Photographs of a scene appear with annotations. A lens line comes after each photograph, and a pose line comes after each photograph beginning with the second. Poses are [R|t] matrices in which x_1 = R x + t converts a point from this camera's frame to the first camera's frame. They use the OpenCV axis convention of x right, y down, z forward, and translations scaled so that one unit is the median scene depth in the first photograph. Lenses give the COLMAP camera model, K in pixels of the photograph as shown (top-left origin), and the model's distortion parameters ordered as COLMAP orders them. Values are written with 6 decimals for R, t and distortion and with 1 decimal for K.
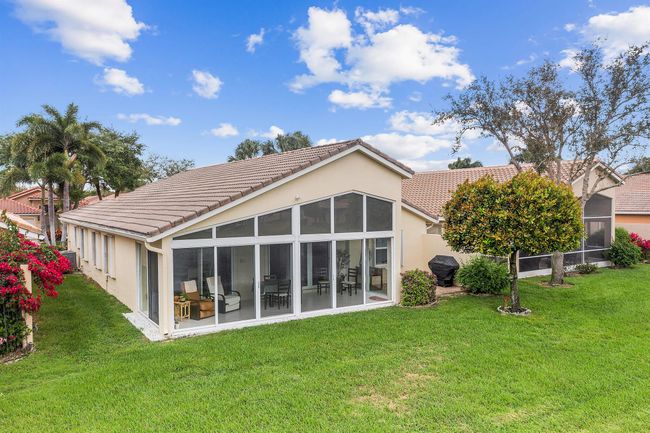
lens RADIAL K [[507.7, 0, 327.6], [0, 507.7, 211.7], [0, 0, 1]] dist [-0.001660, -0.004242]
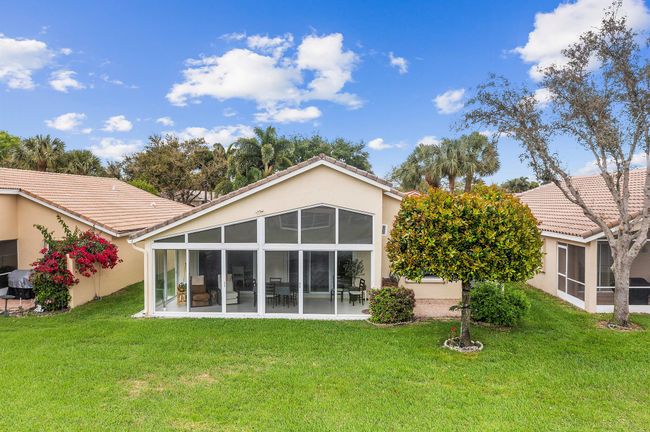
lens RADIAL K [[507.7, 0, 327.5], [0, 507.7, 218.9], [0, 0, 1]] dist [-0.001660, -0.004242]
pose [[0.823827, 0.028125, -0.566144, 0.691734], [-0.018563, 0.999571, 0.022644, -0.036407], [0.566538, -0.008146, 0.823996, 0.160156]]
